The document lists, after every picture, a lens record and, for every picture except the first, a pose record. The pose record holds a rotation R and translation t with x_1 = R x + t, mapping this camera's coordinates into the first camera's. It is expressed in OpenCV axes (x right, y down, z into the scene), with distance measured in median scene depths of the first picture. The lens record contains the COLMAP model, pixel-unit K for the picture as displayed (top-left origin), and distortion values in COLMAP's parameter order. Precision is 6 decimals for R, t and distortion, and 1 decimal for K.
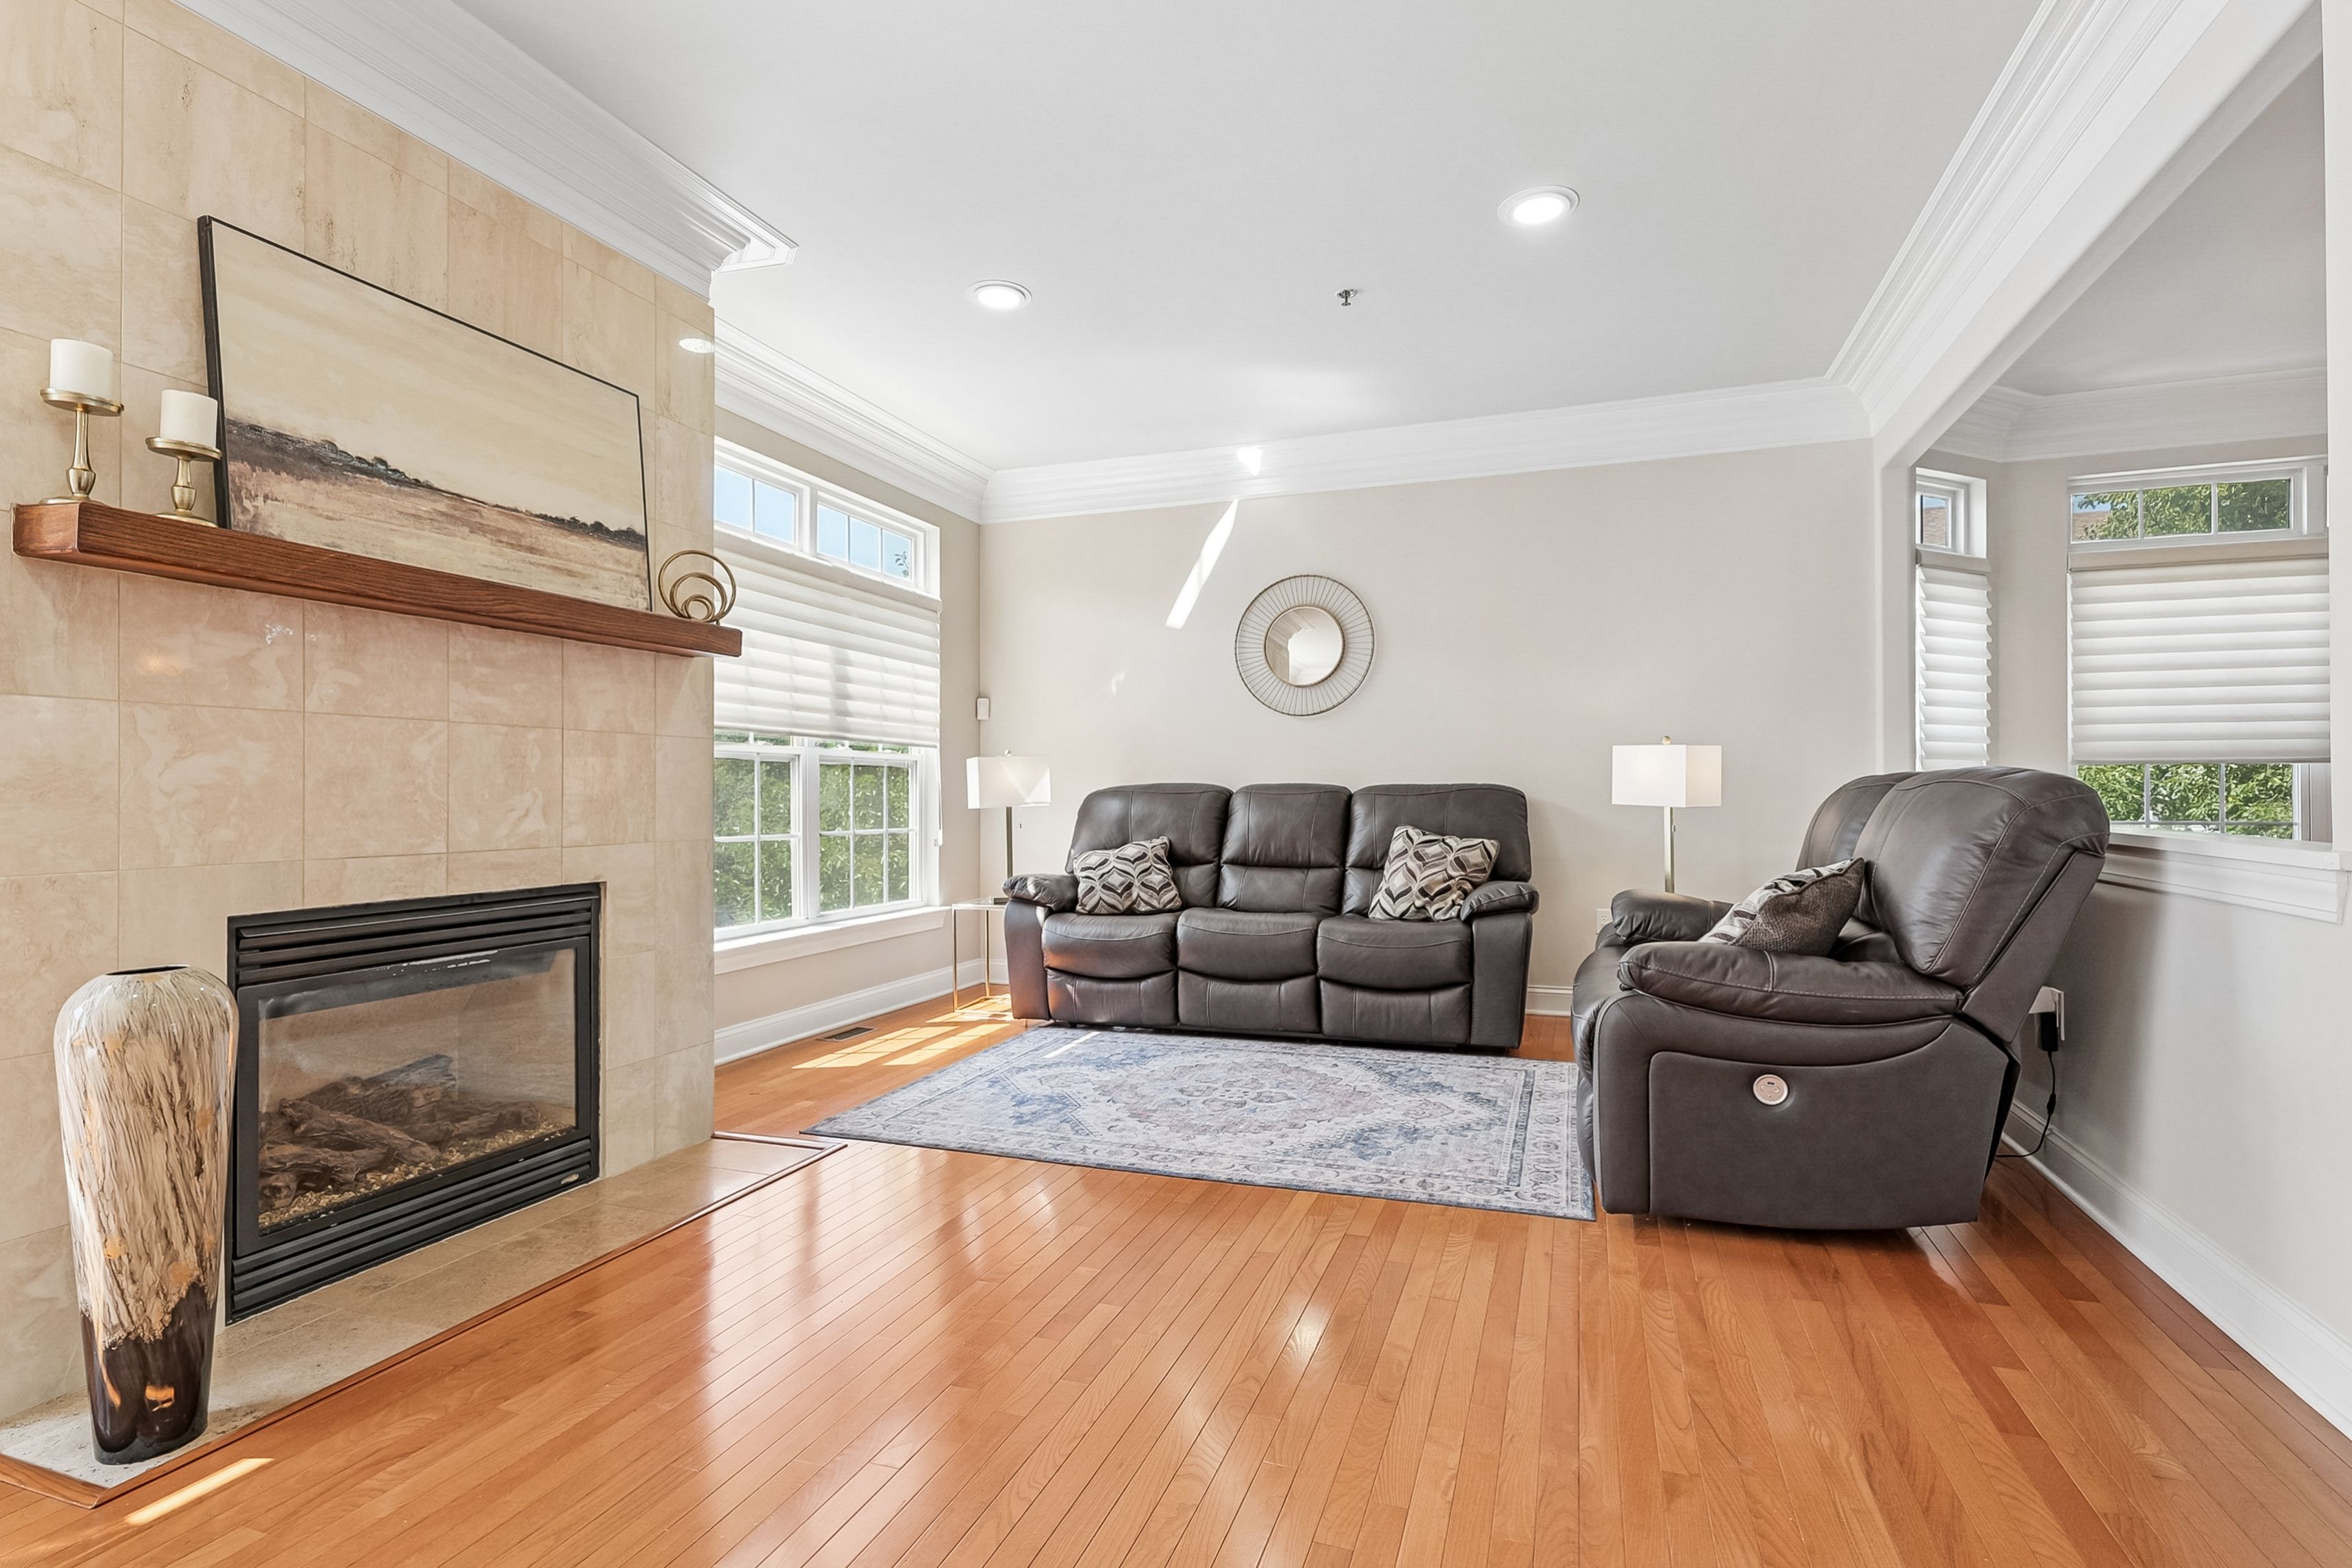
lens RADIAL K [[1123.7, 0, 1171.5], [0, 1123.7, 787.5], [0, 0, 1]] dist [0.004050, 0.000381]
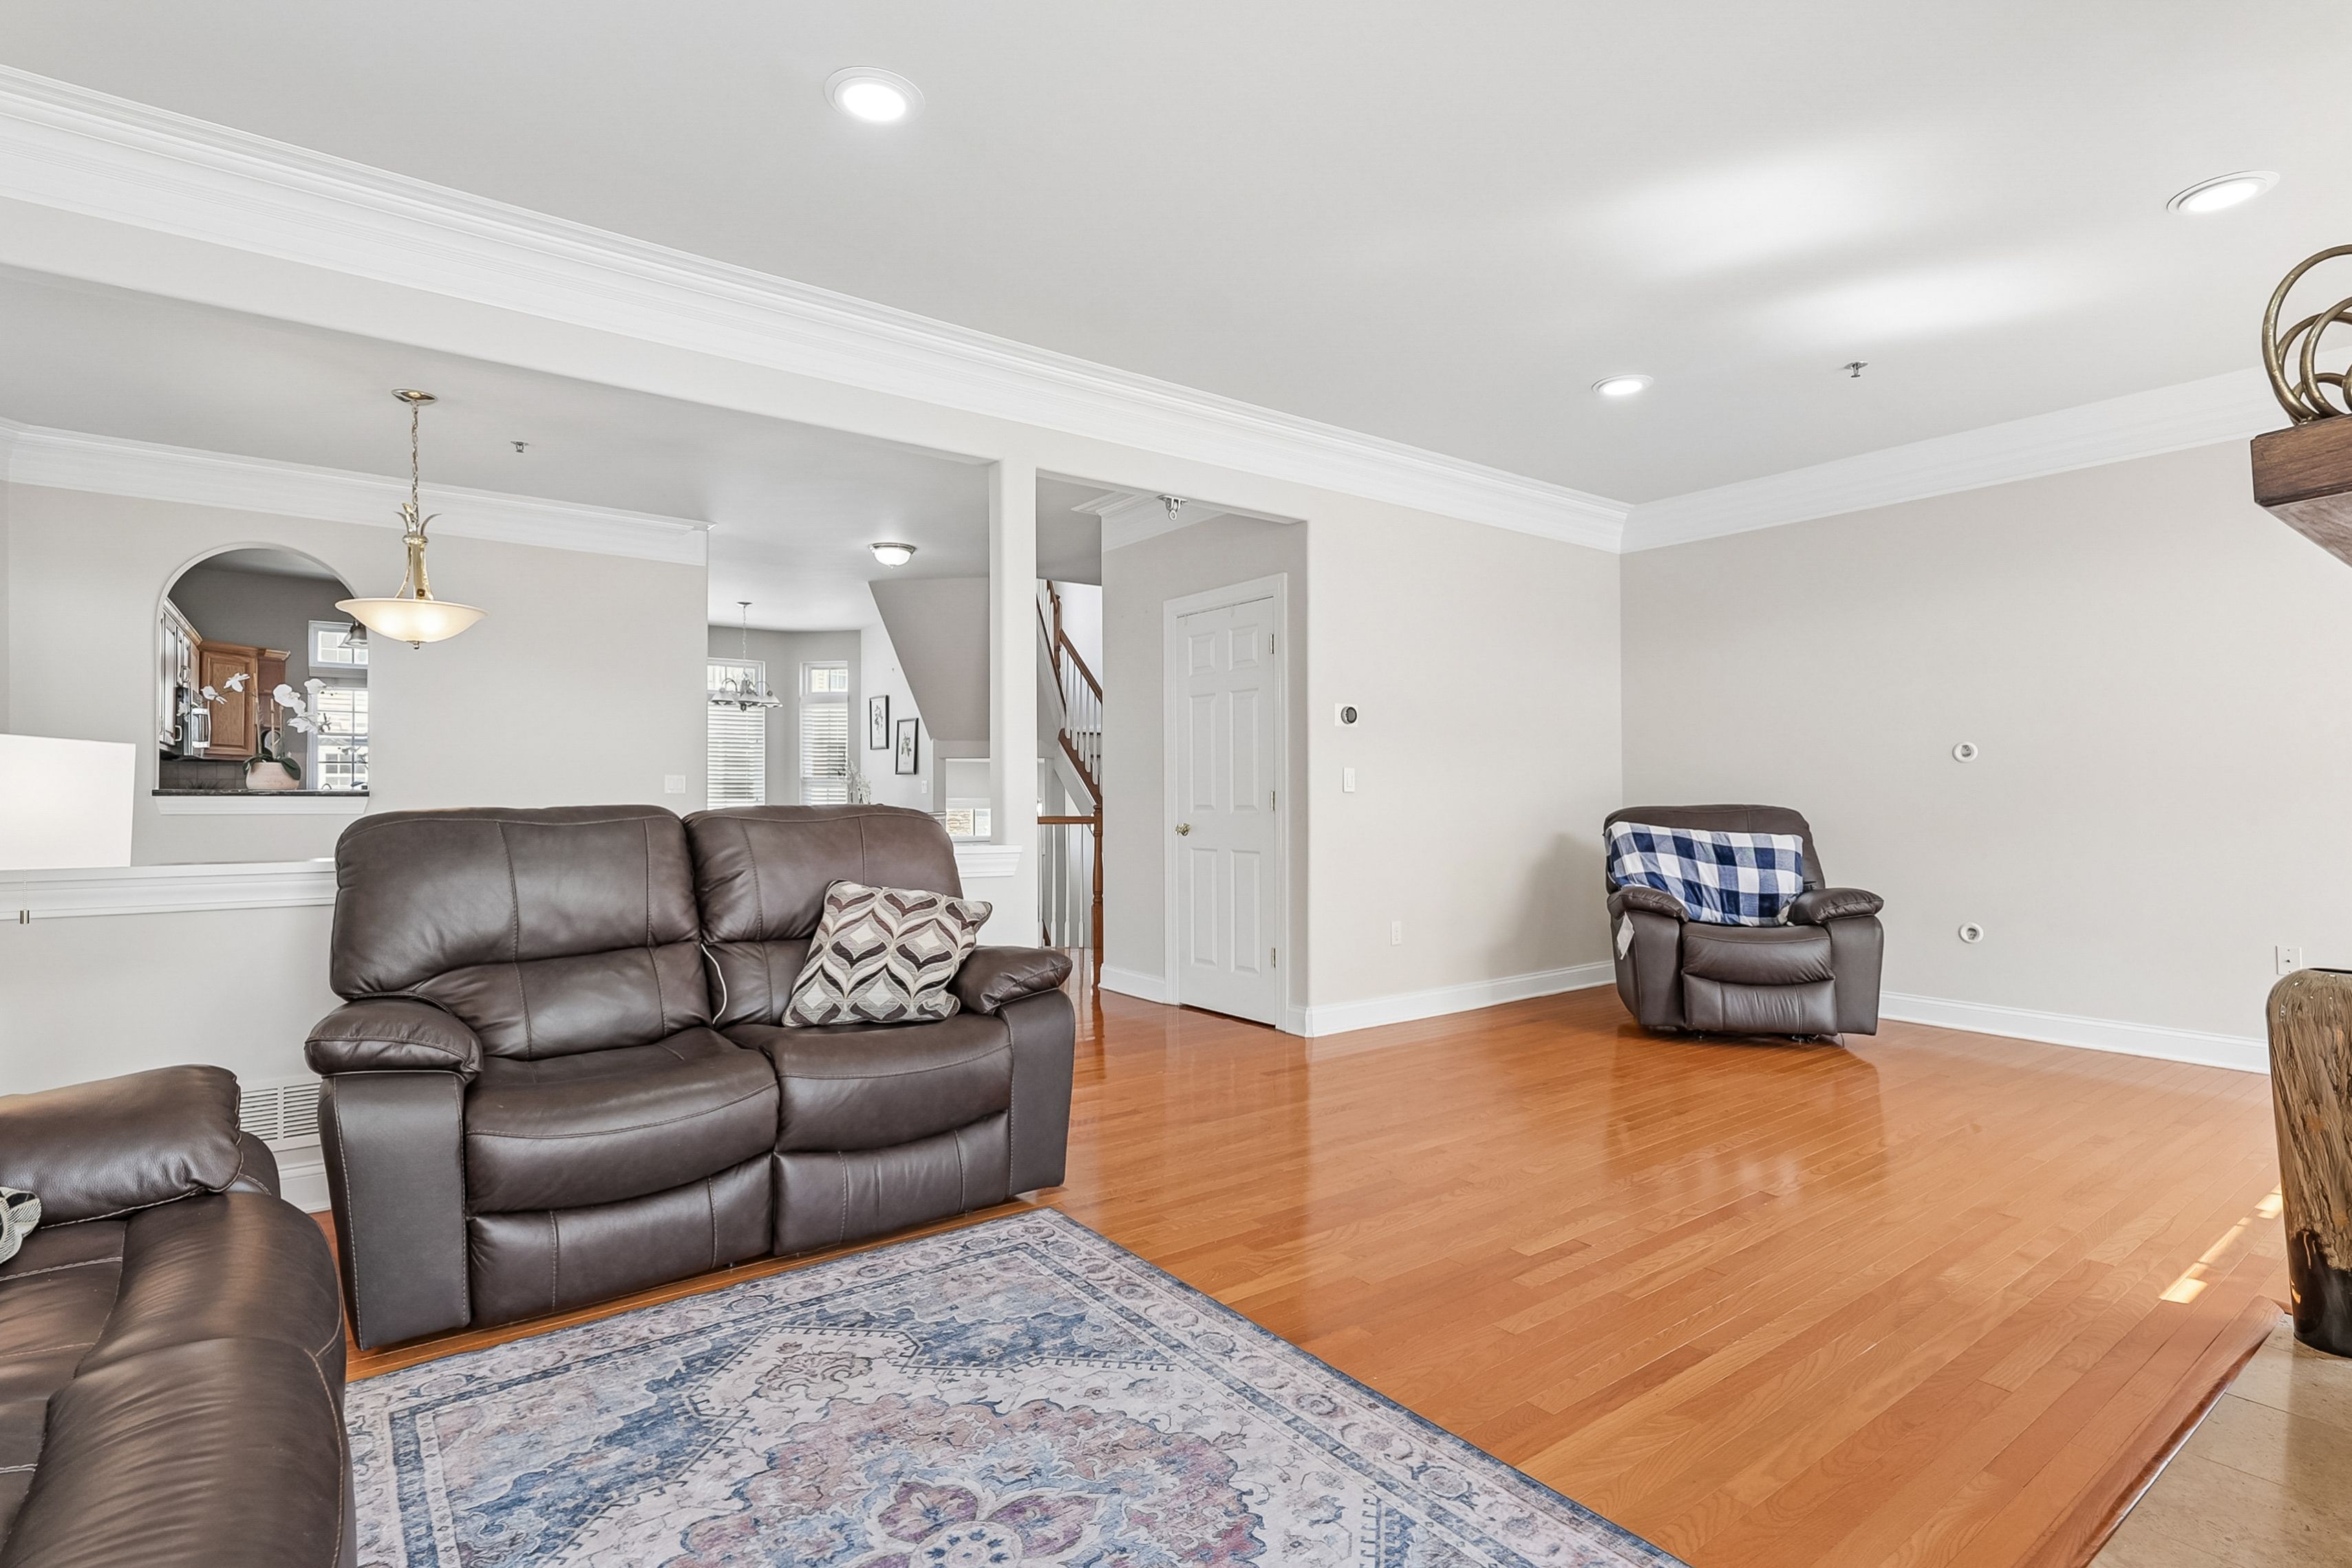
lens RADIAL K [[1123.7, 0, 1190.5], [0, 1123.7, 798.4], [0, 0, 1]] dist [0.004050, 0.000381]
pose [[-0.838578, 0.003455, 0.544771, -0.296669], [0.001036, 0.999988, -0.004748, -0.012810], [-0.544781, -0.003417, -0.838571, 1.575253]]
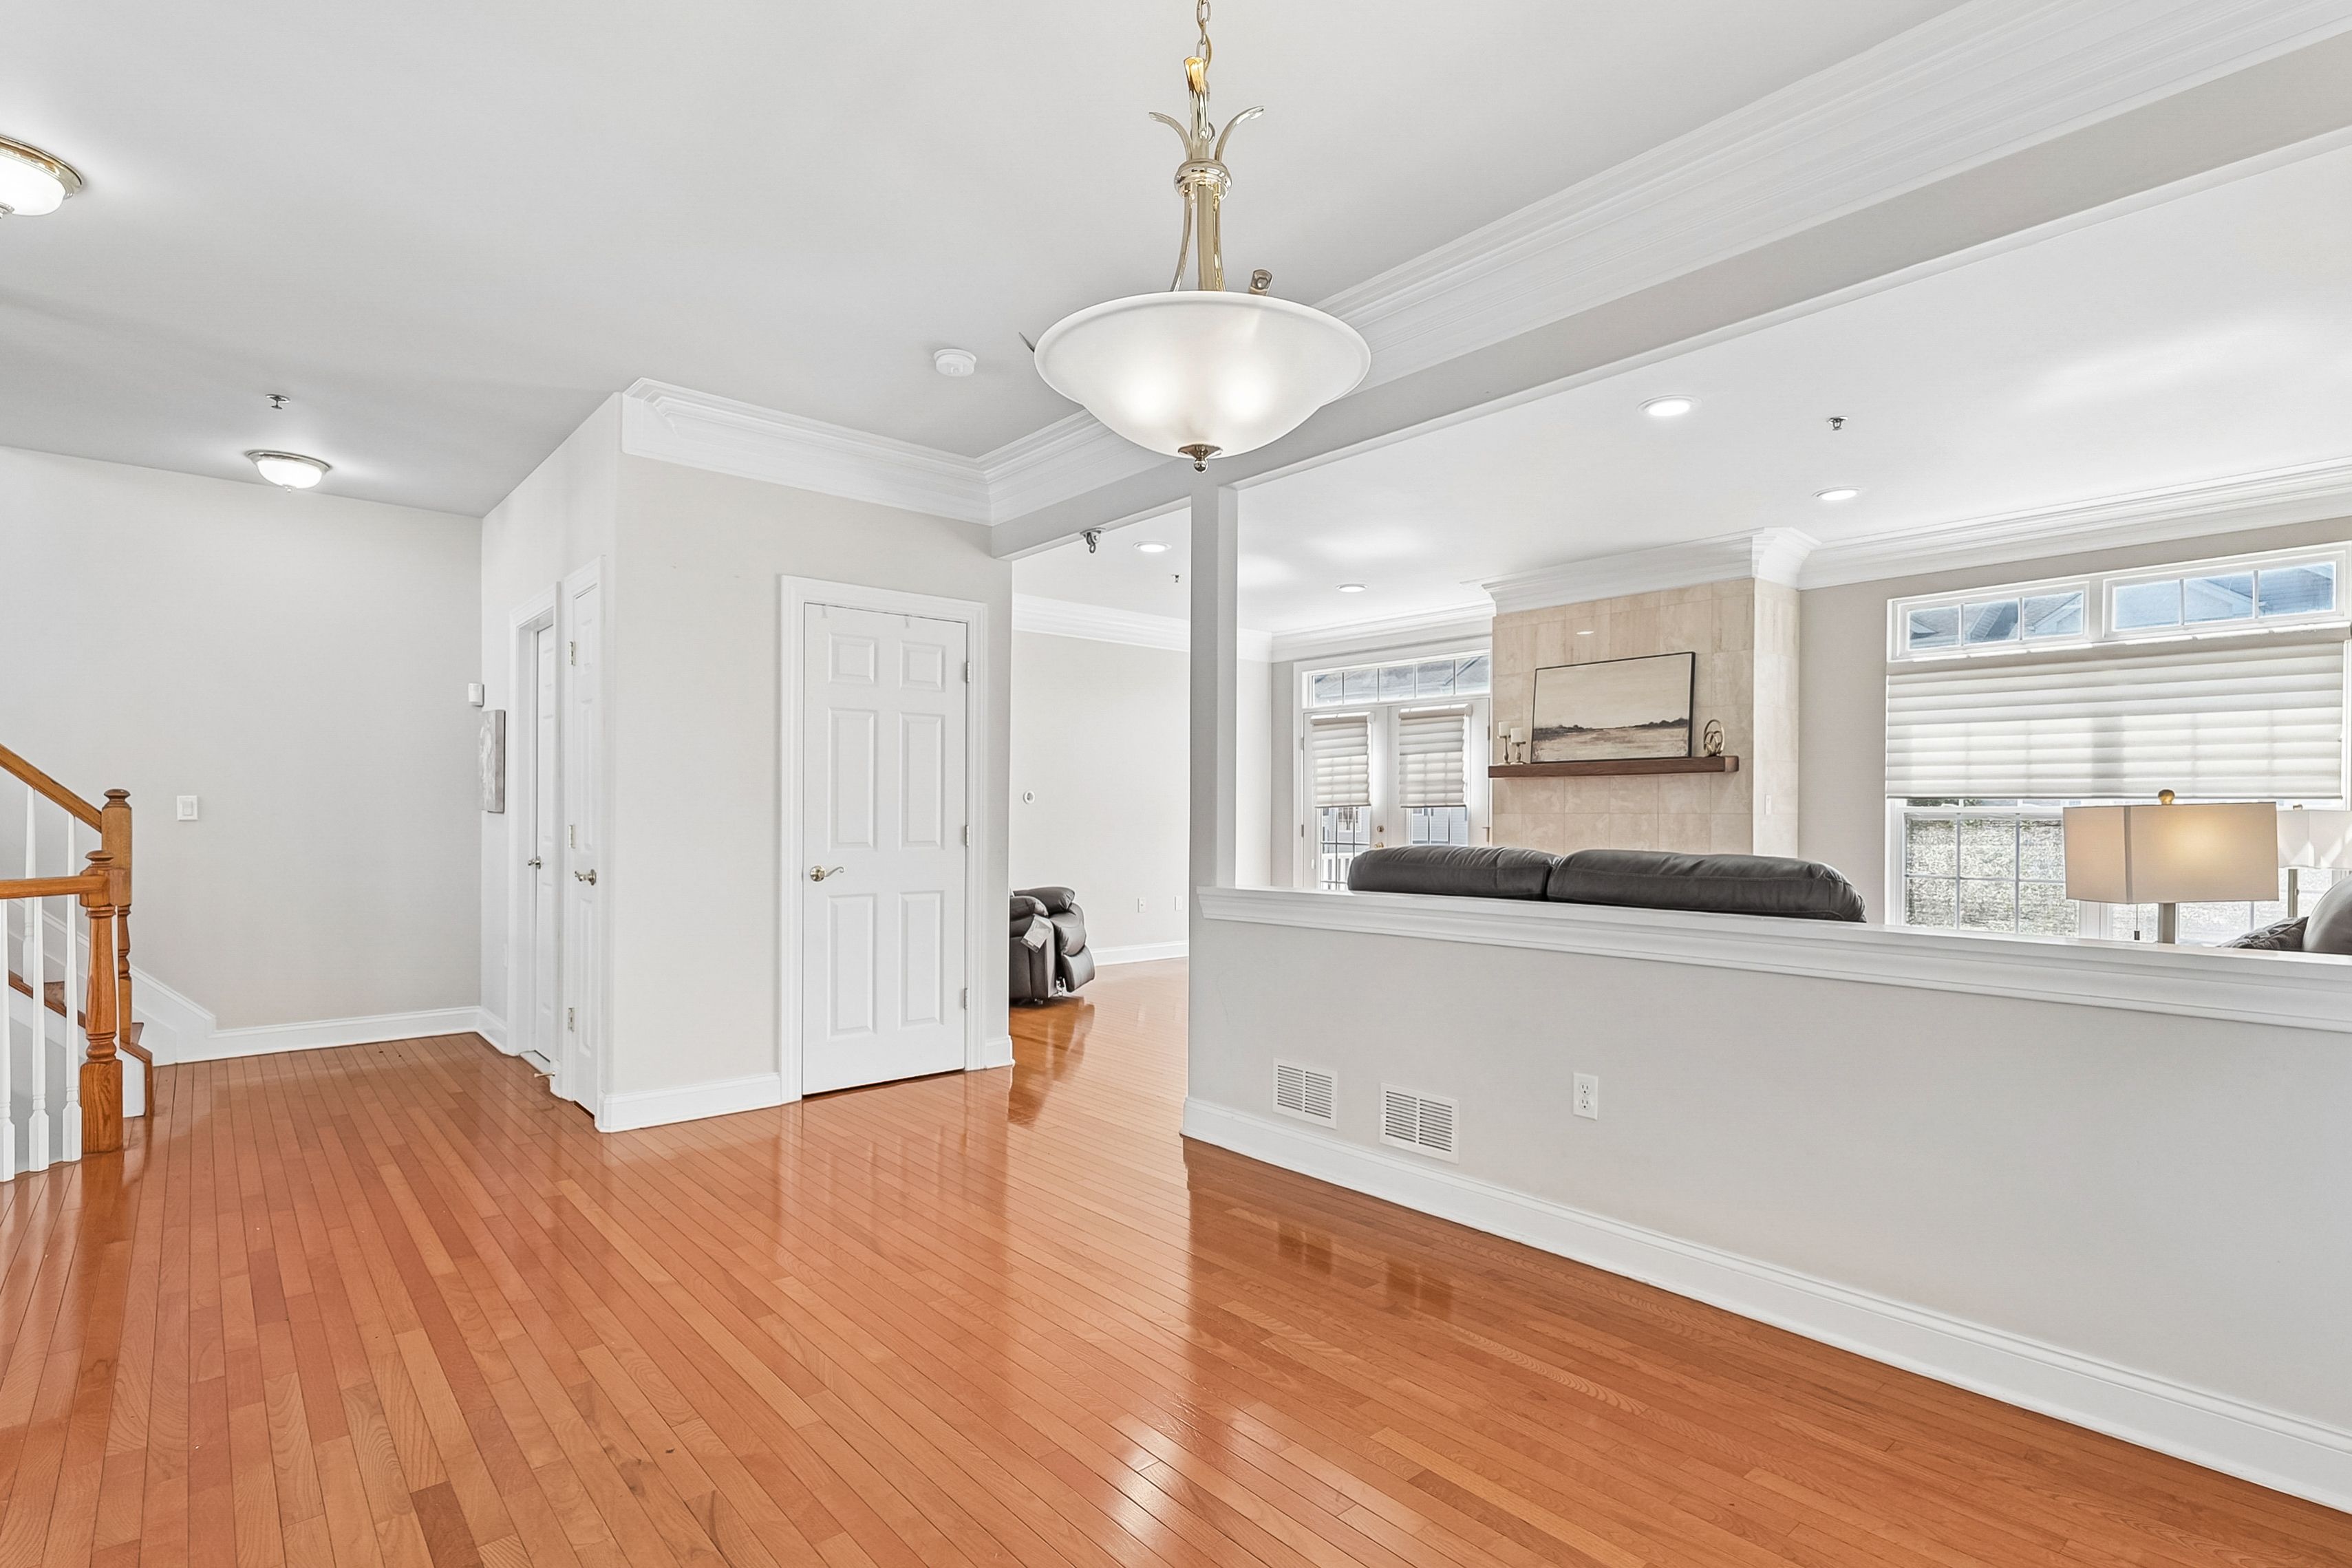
lens RADIAL K [[1123.7, 0, 1173.7], [0, 1123.7, 806.6], [0, 0, 1]] dist [0.004050, 0.000381]
pose [[-0.496757, -0.005662, -0.867871, 1.787260], [0.004323, 0.999950, -0.008998, -0.046251], [0.867879, -0.008222, -0.496708, 1.181964]]
